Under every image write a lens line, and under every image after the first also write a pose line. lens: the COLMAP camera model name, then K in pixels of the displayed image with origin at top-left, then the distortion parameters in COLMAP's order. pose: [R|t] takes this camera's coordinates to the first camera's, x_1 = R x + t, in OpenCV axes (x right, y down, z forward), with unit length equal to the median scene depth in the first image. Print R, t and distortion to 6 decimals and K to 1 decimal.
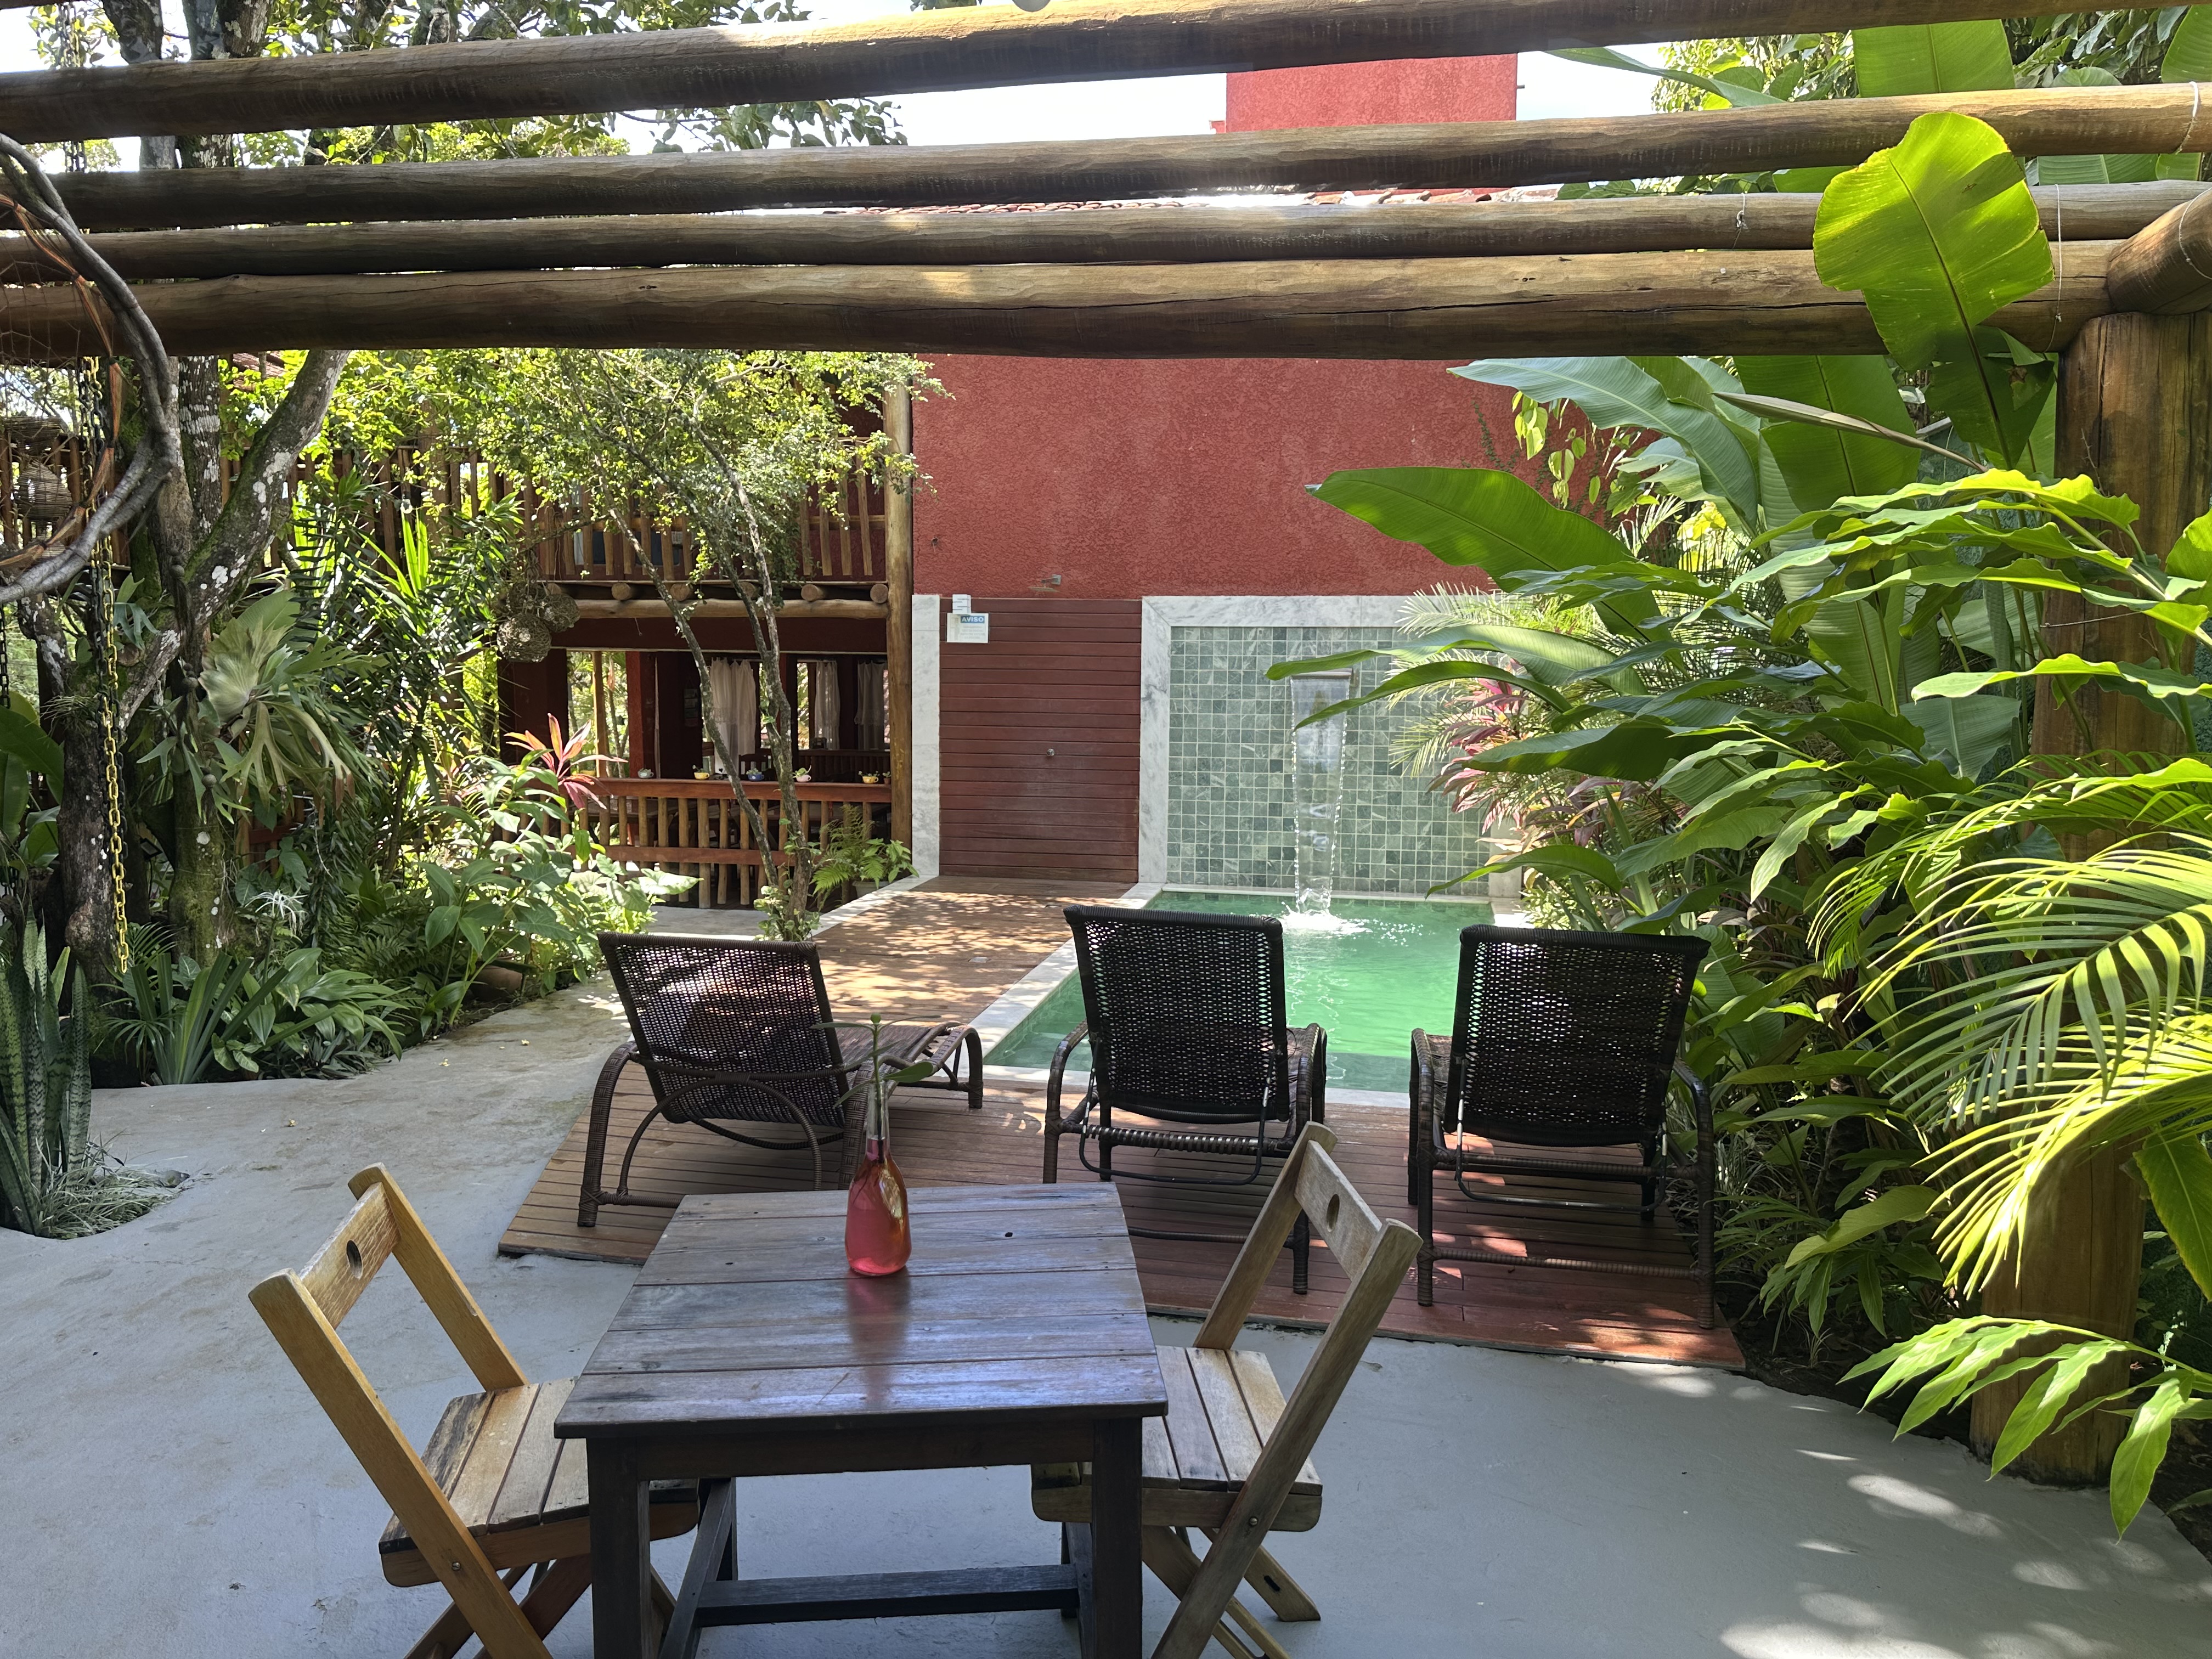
lens RADIAL K [[1524.8, 0, 1107.8], [0, 1524.8, 834.4], [0, 0, 1]] dist [0.066177, -0.000157]
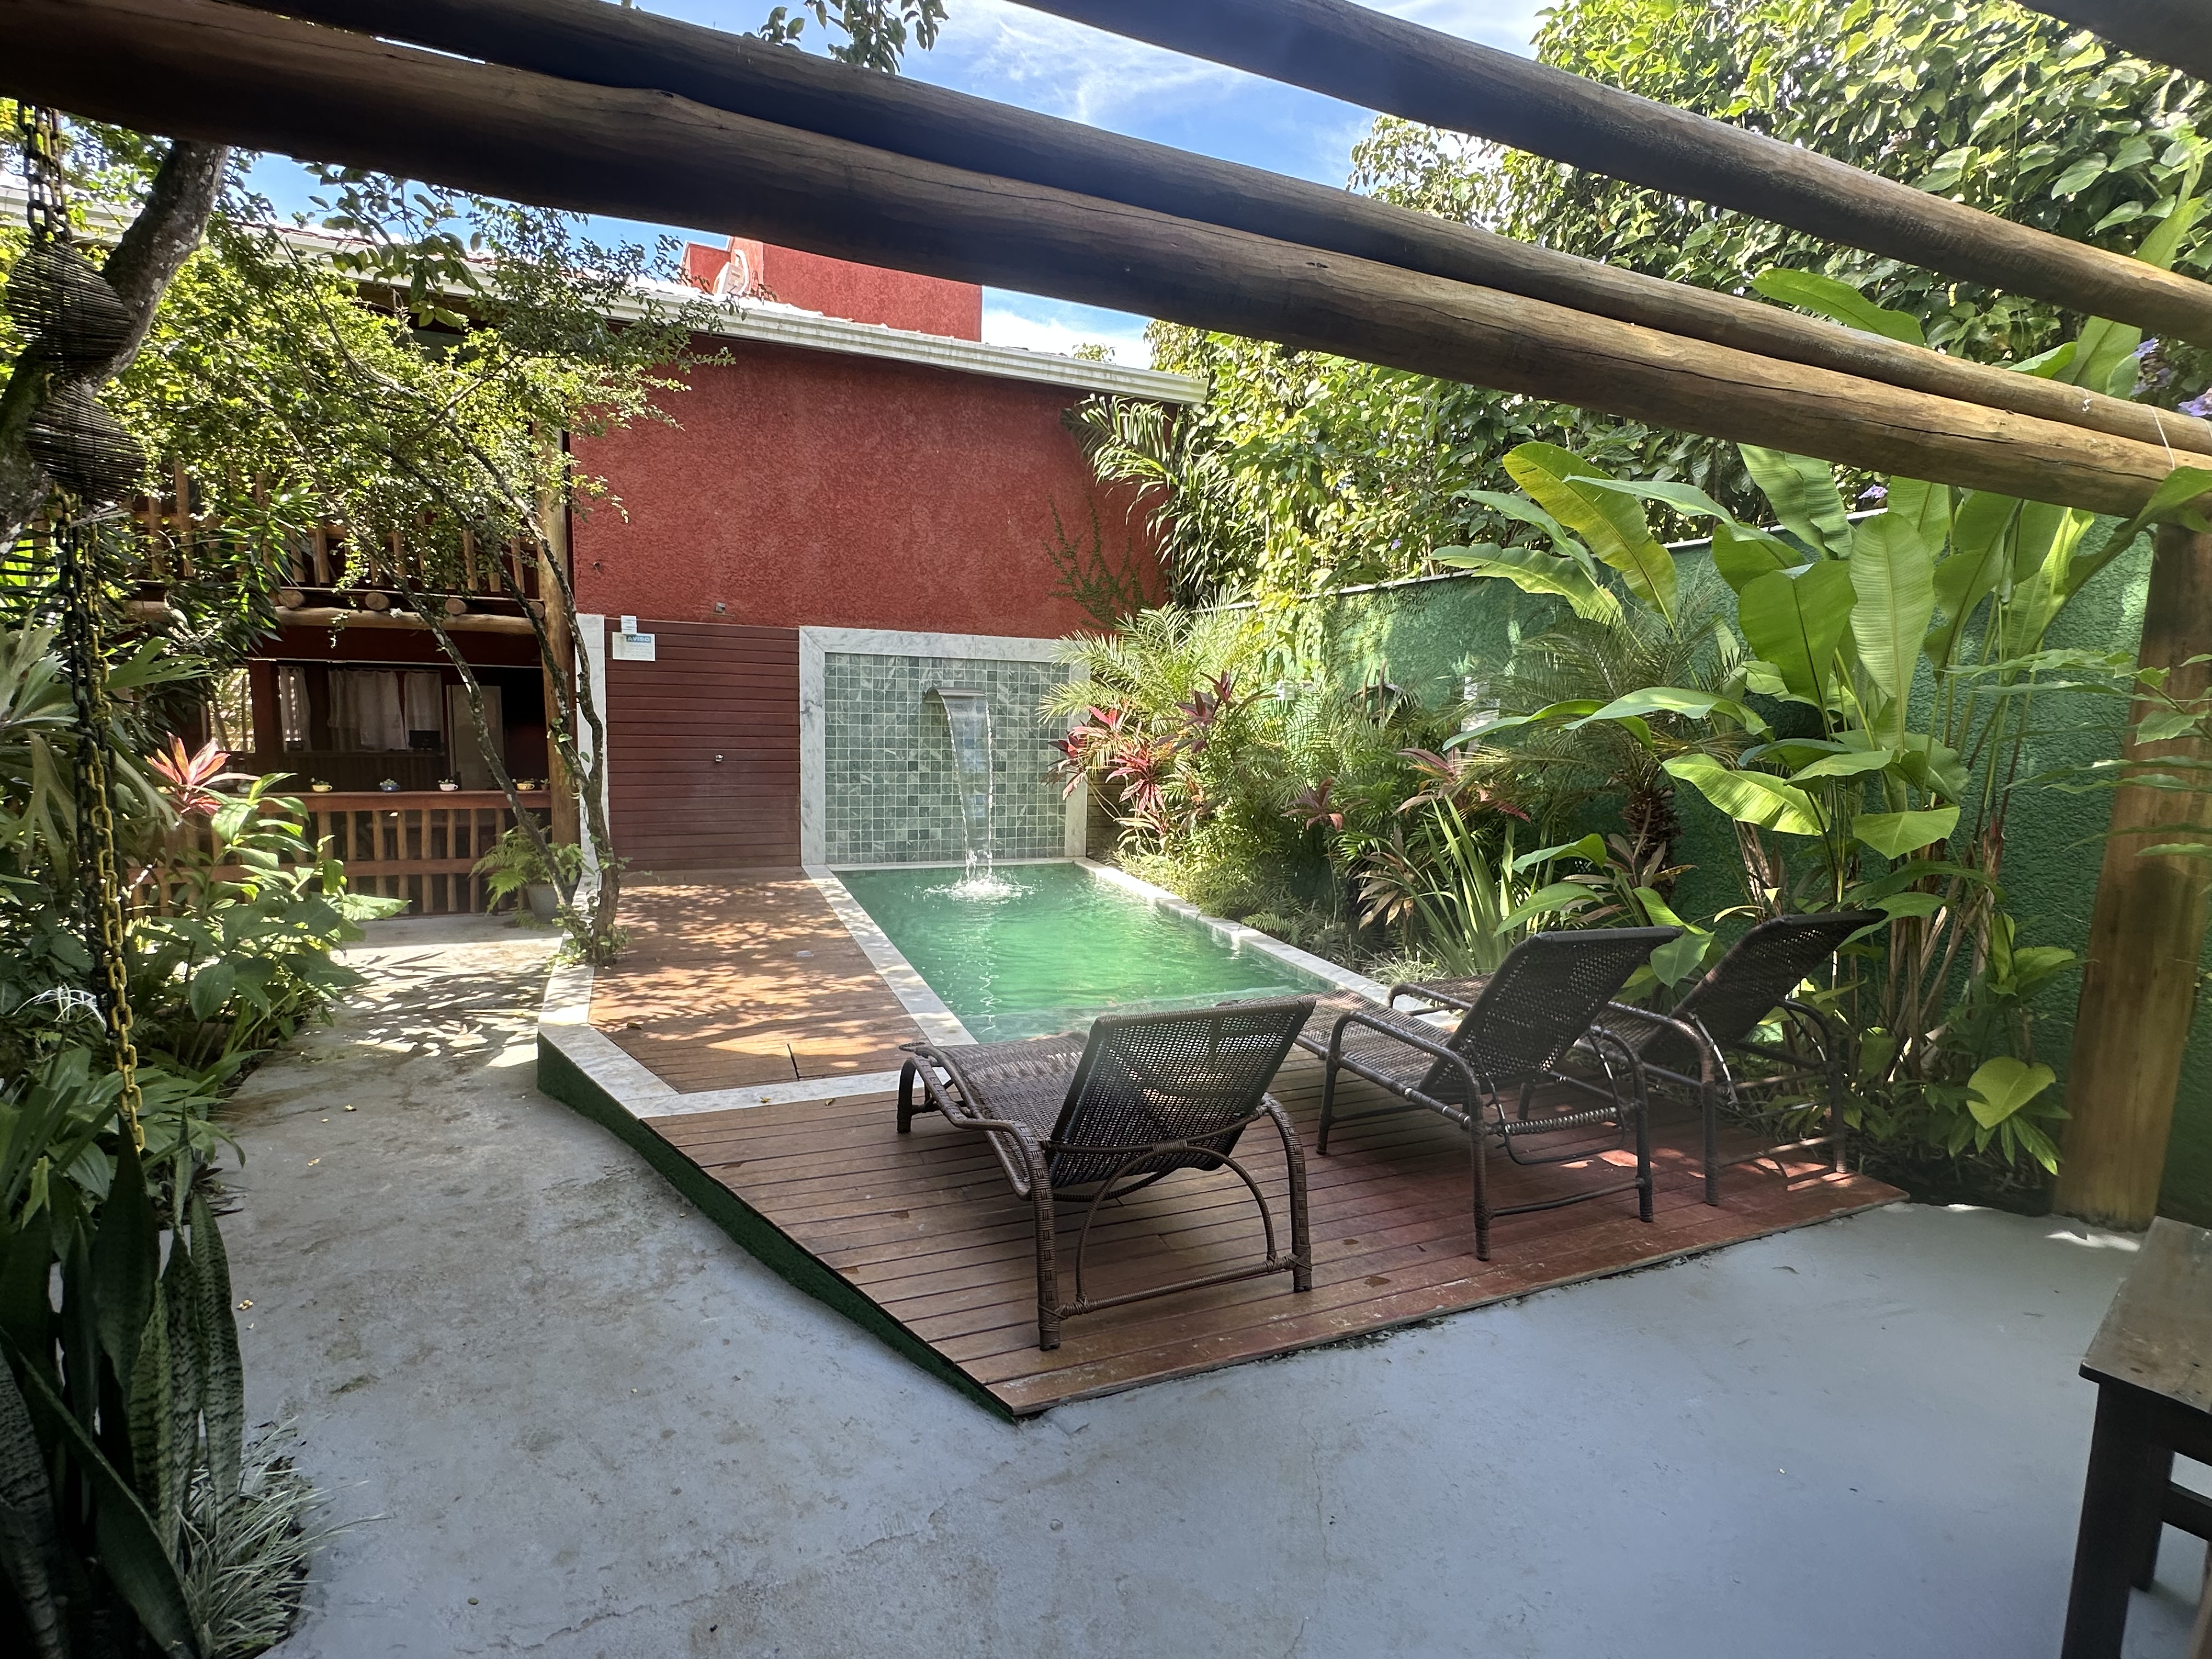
lens RADIAL K [[1036.7, 0, 1106.3], [0, 1036.7, 819.9], [0, 0, 1]] dist [-0.003042, -0.000058]
pose [[0.838740, -0.049509, 0.542276, -0.222426], [0.036618, 0.998732, 0.034545, -0.023919], [-0.543299, -0.009117, 0.839490, 0.189162]]
